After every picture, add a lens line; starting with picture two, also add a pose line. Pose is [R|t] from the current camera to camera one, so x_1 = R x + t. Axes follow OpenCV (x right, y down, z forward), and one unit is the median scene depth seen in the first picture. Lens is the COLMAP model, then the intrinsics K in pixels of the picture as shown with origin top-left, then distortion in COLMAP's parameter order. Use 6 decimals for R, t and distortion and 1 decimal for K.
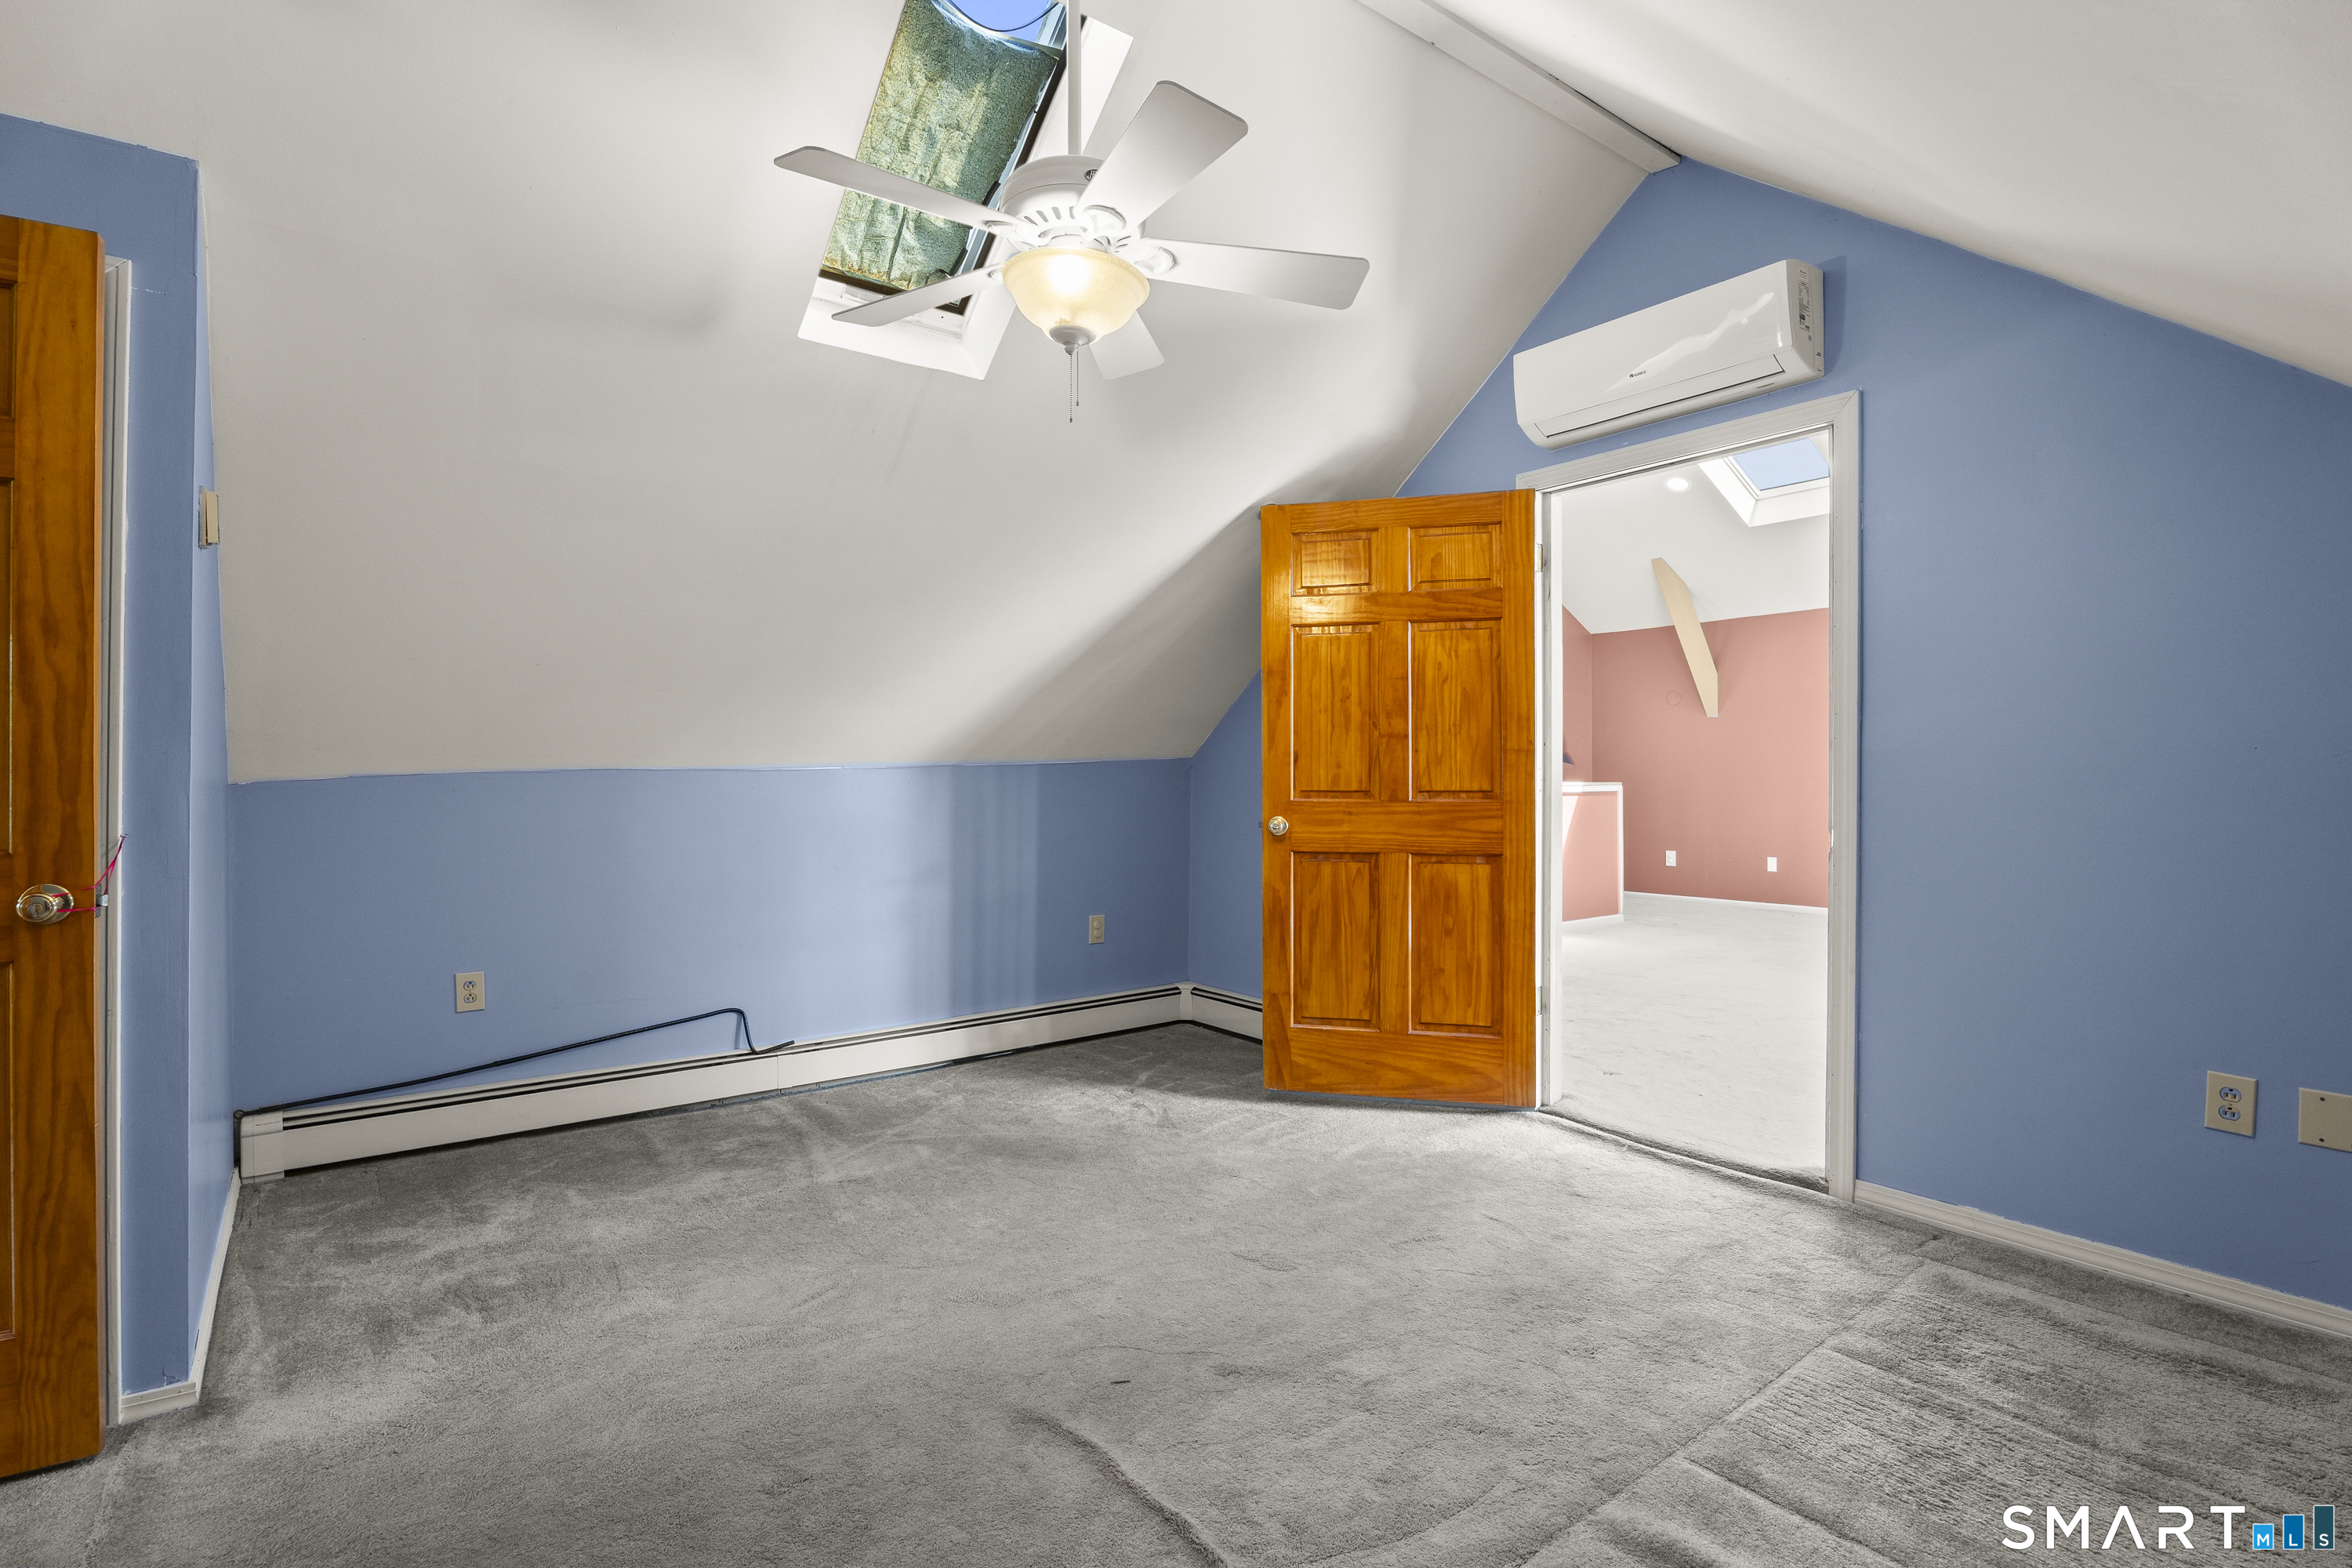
lens RADIAL K [[1134.3, 0, 1161.6], [0, 1134.3, 791.7], [0, 0, 1]] dist [-0.011928, 0.002507]
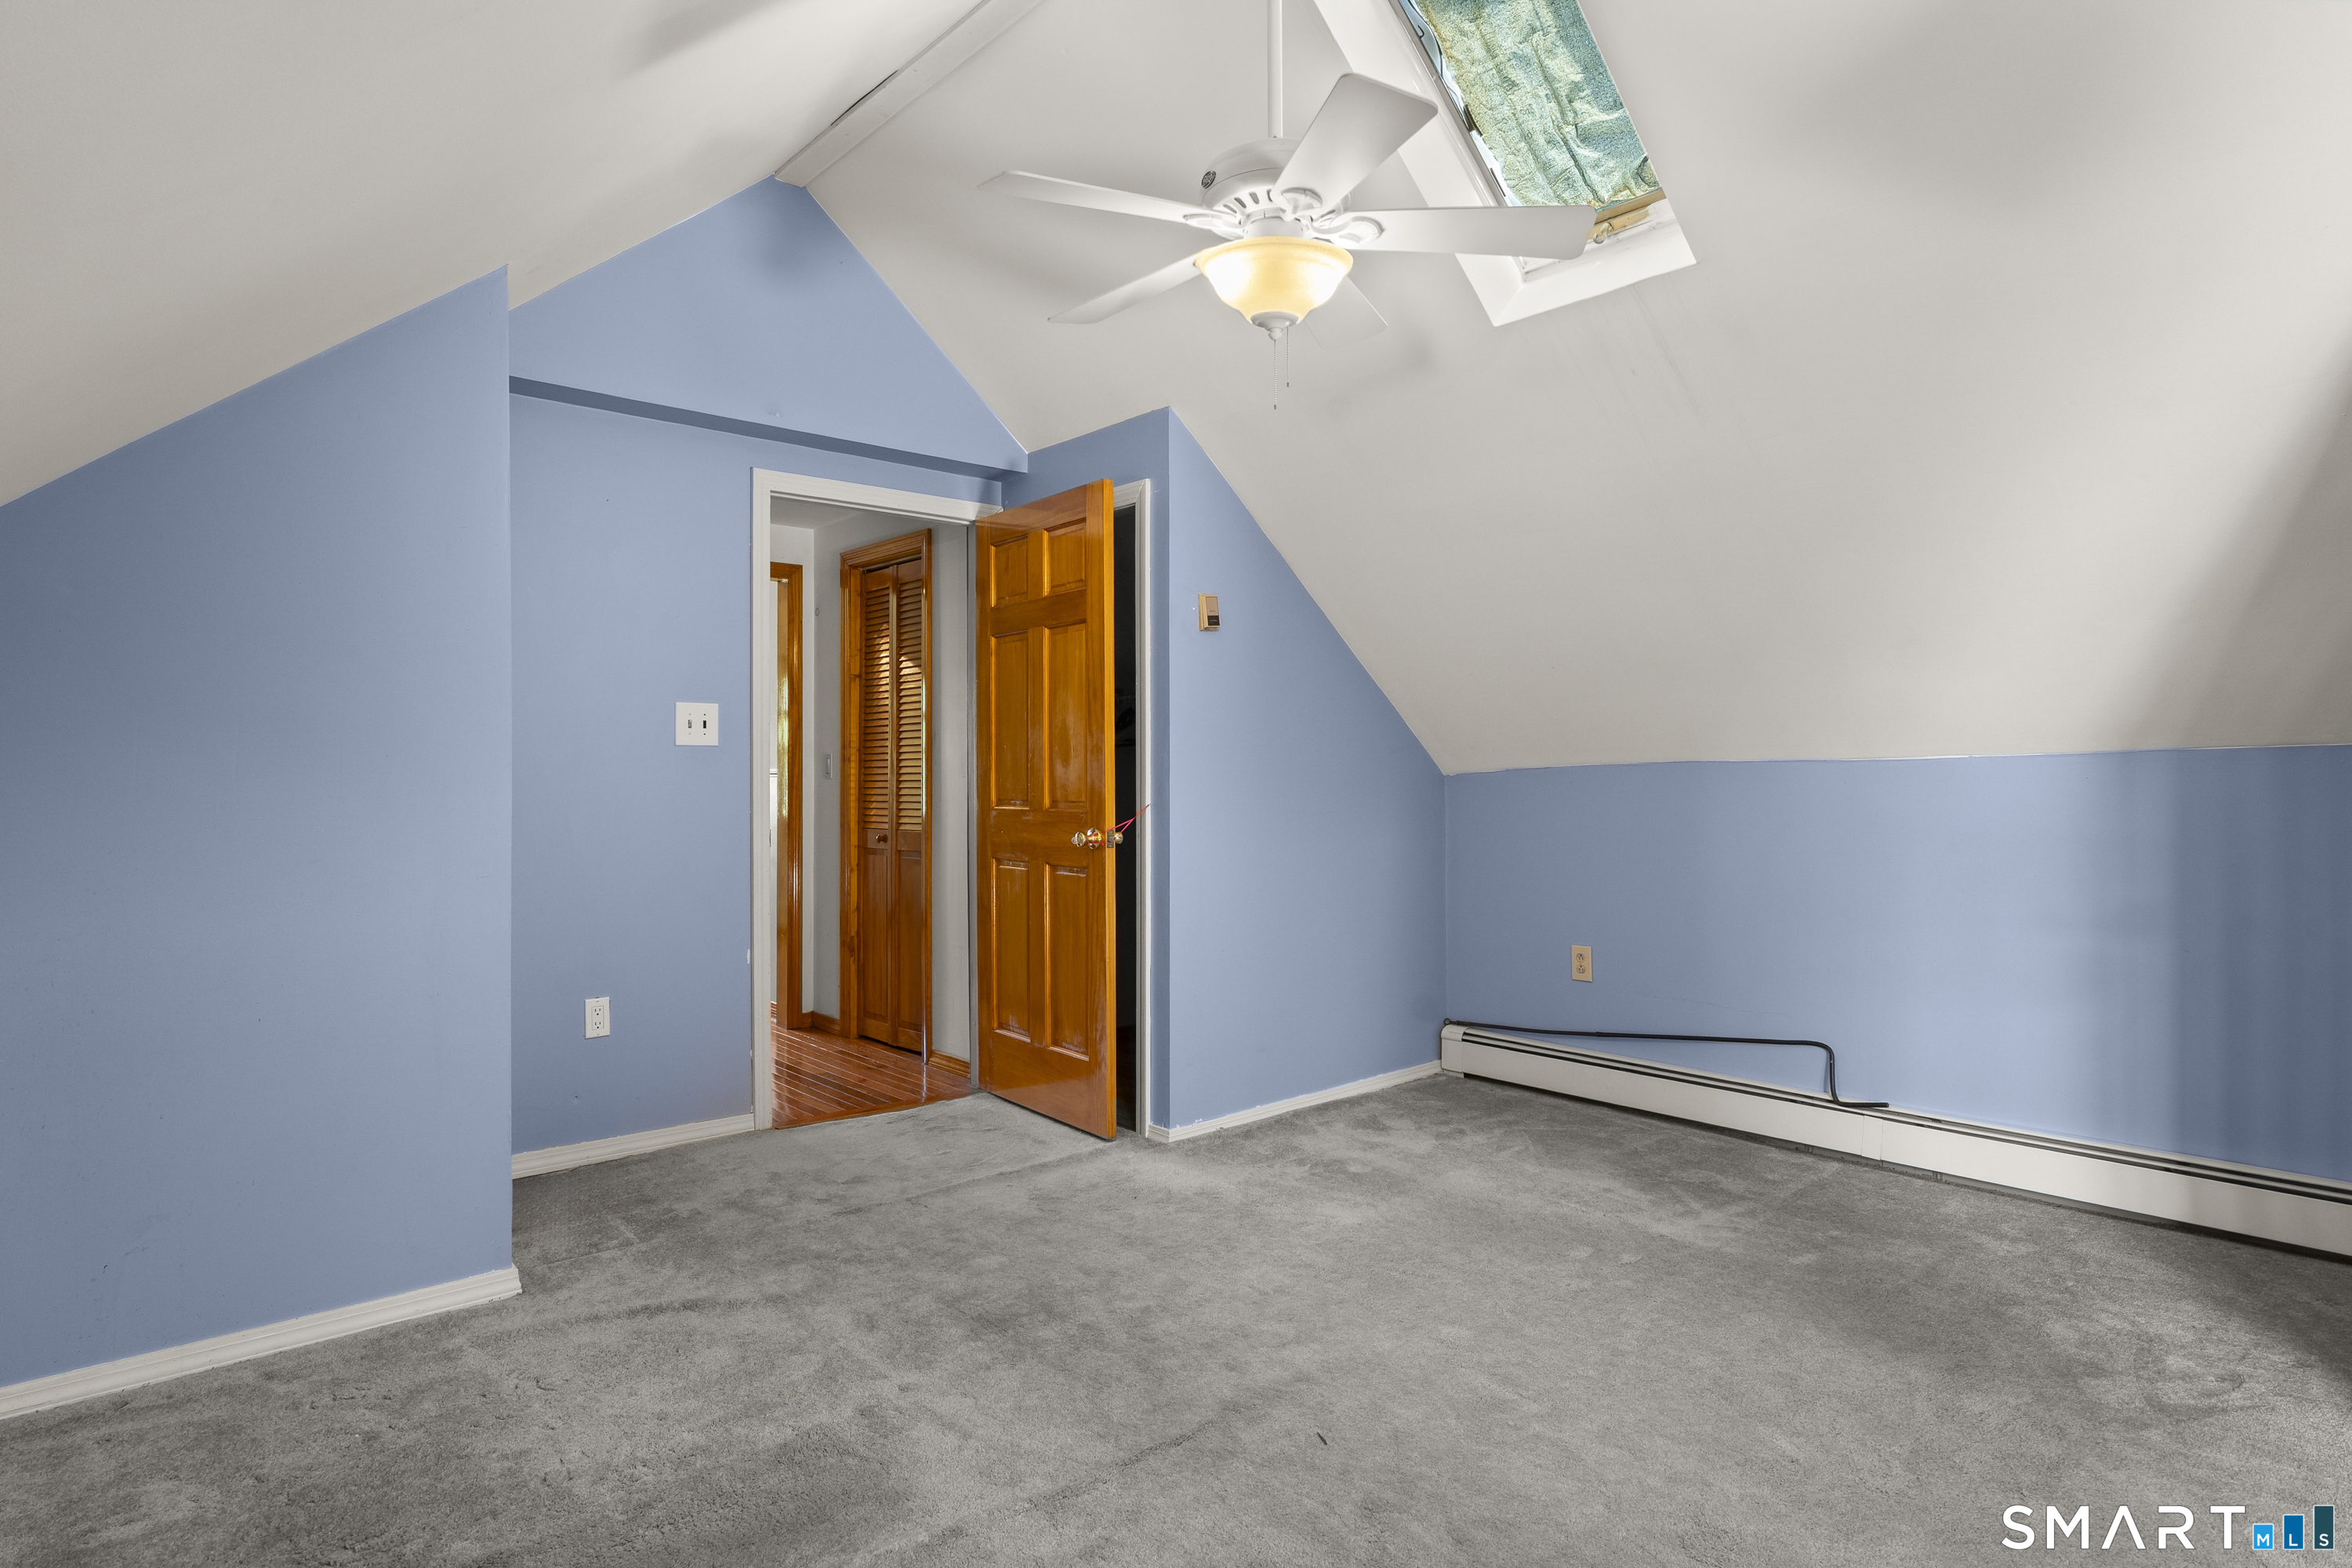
lens RADIAL K [[1256.2, 0, 1161.1], [0, 1256.2, 767.5], [0, 0, 1]] dist [-0.002125, 0.000135]
pose [[0.068332, -0.007109, -0.997637, 0.601380], [-0.013308, 0.999879, -0.008037, -0.000440], [0.997574, 0.013826, 0.068229, 0.505919]]
